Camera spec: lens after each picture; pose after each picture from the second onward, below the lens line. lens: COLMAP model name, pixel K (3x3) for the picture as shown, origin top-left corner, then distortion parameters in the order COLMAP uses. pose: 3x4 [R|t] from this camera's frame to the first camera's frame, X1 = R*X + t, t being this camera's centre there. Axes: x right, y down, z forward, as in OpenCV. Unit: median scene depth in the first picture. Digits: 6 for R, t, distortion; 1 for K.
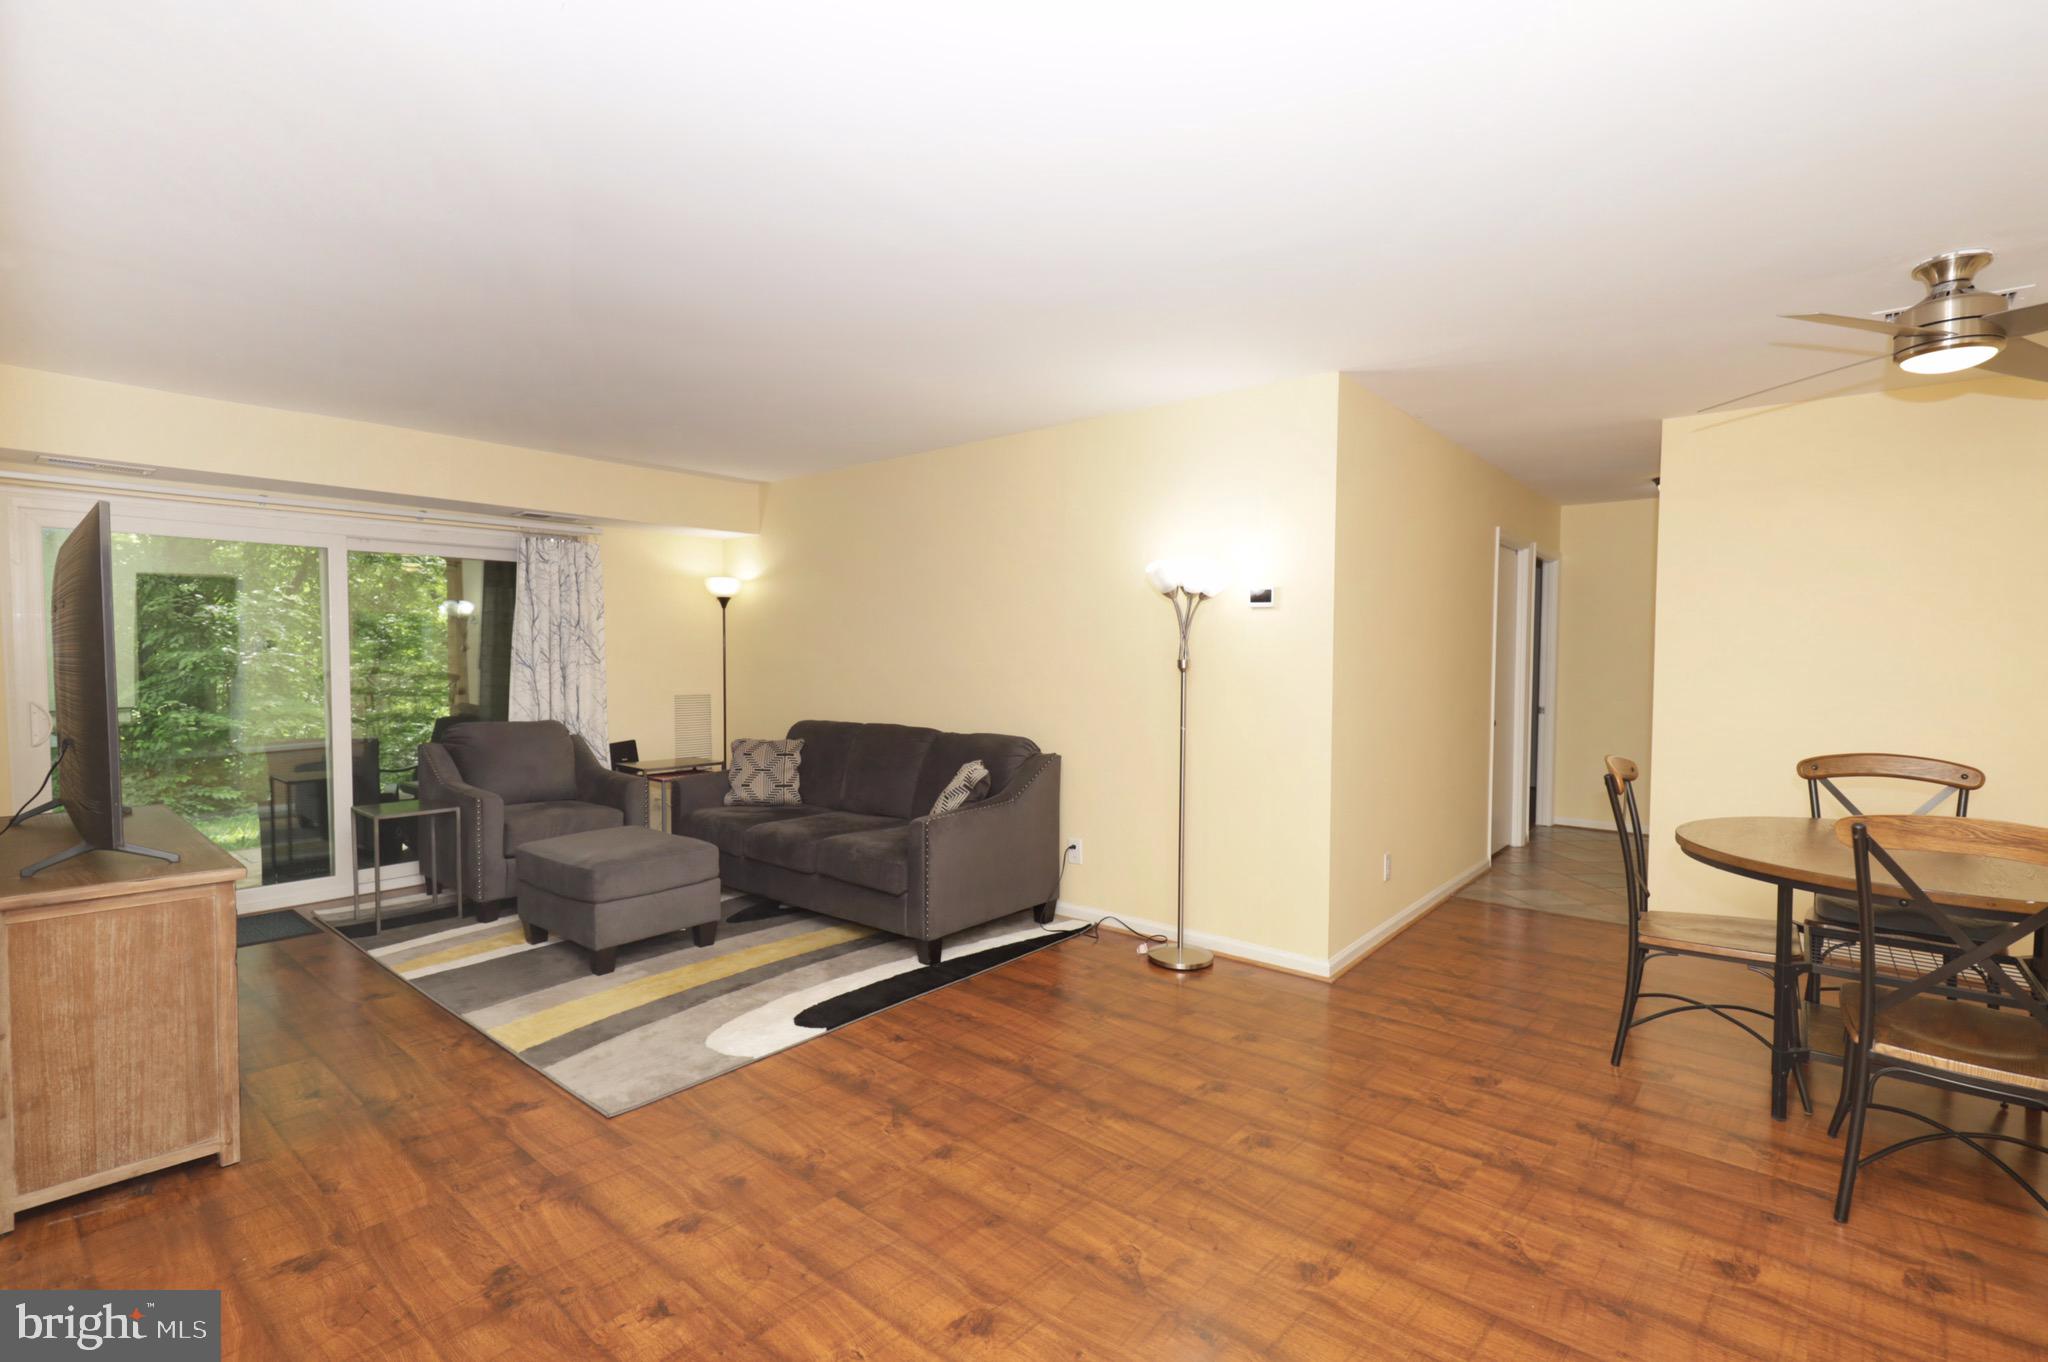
lens RADIAL K [[907.4, 0, 1060.9], [0, 907.4, 645.3], [0, 0, 1]] dist [0.006208, -0.000249]
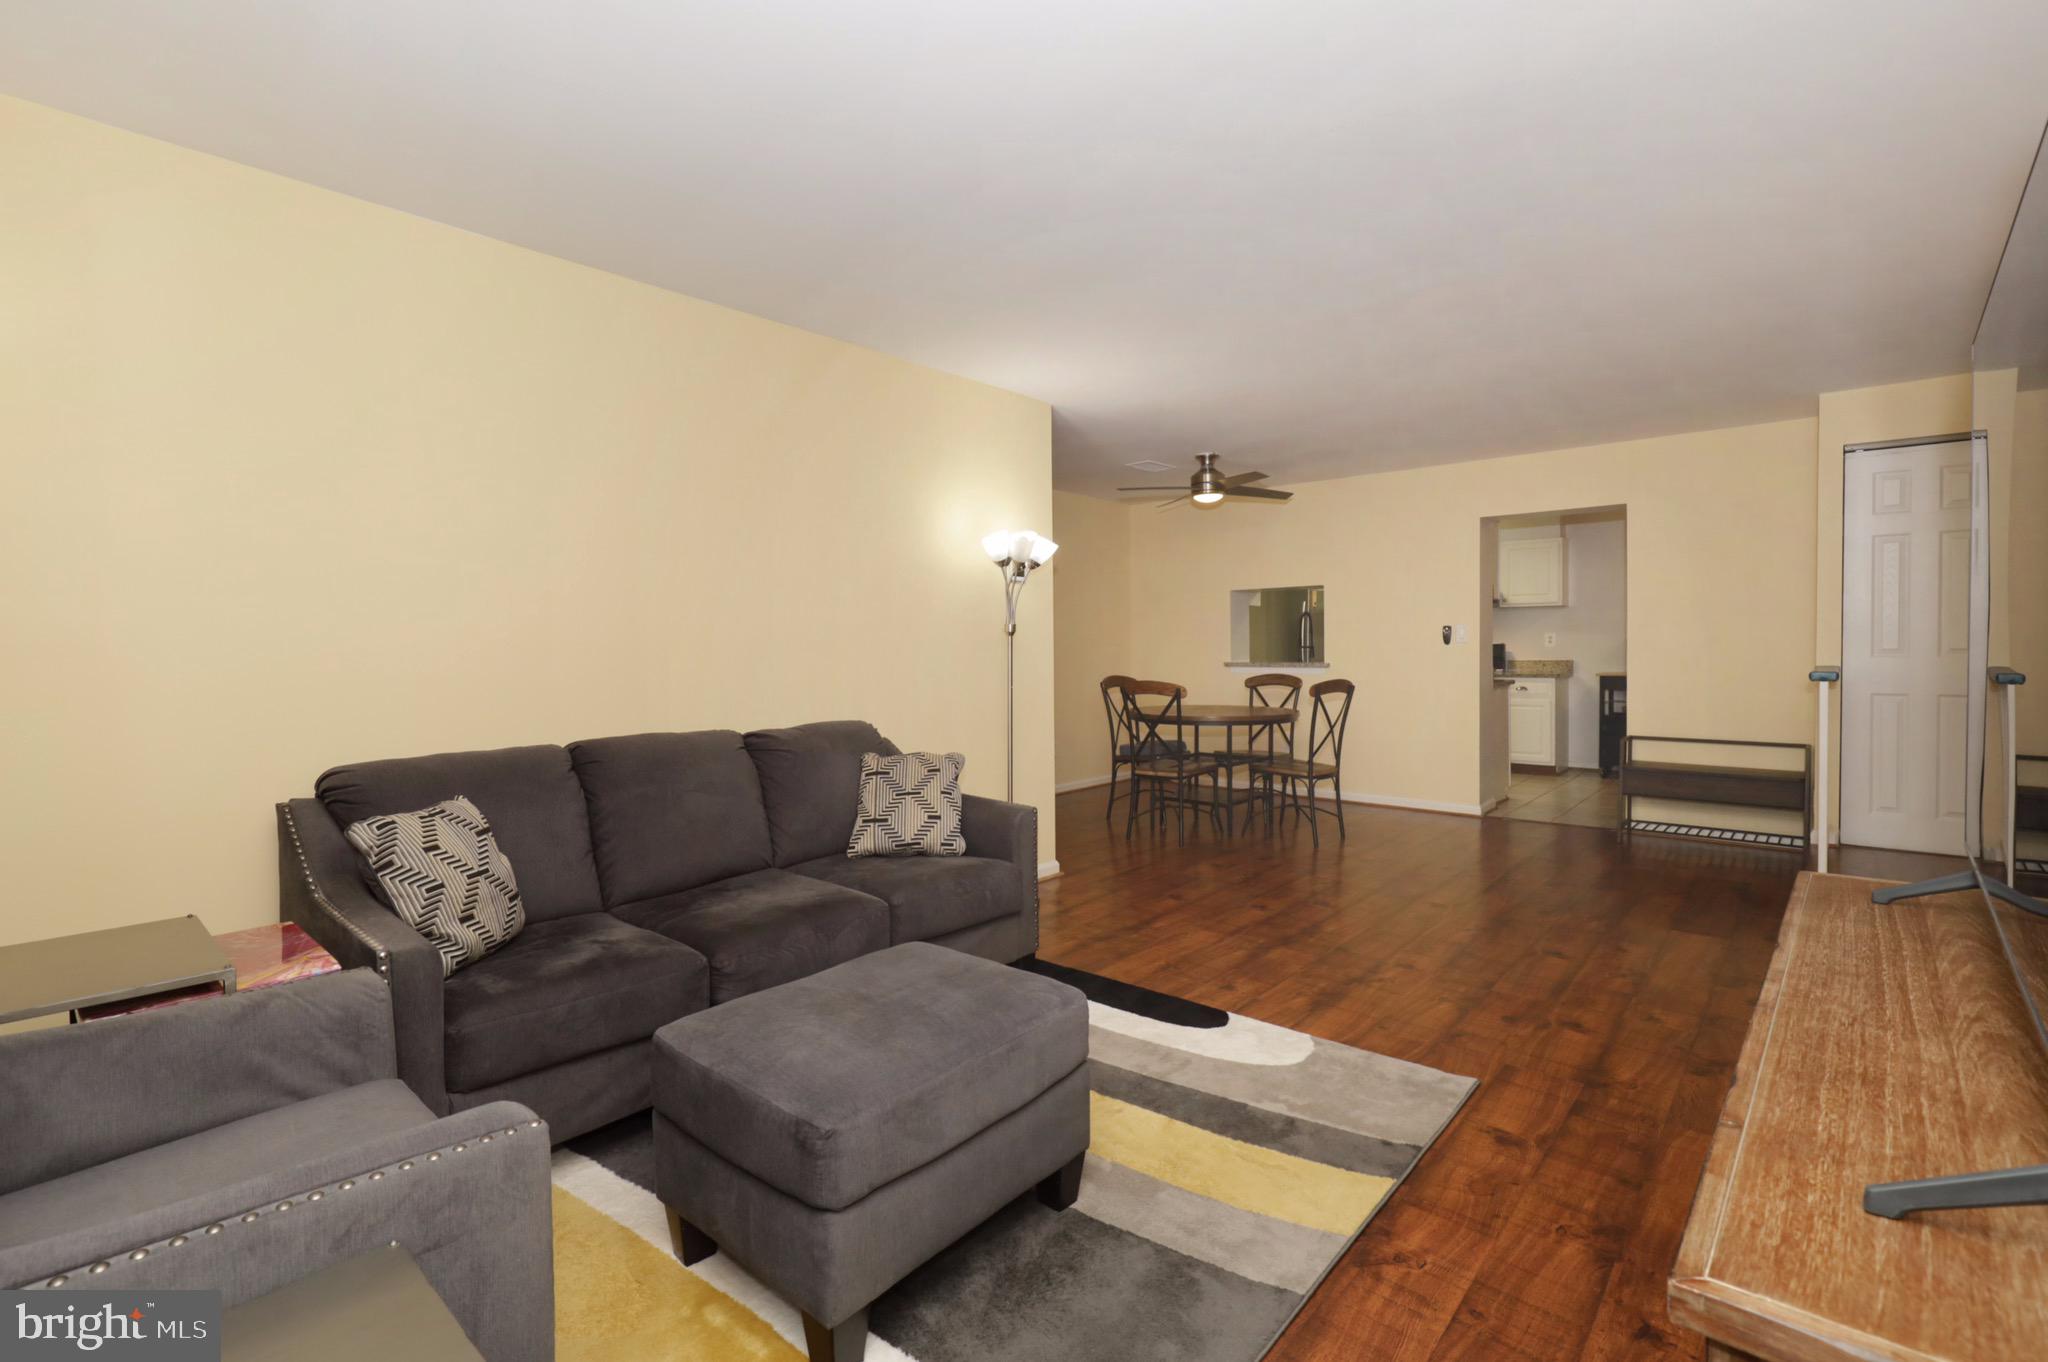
lens RADIAL K [[907.4, 0, 1060.9], [0, 907.4, 645.3], [0, 0, 1]] dist [0.006208, -0.000249]
pose [[0.035539, -0.000815, 0.999368, -1.320410], [-0.004043, 0.999991, 0.000959, 0.056112], [-0.999360, -0.004074, 0.035535, 1.267924]]
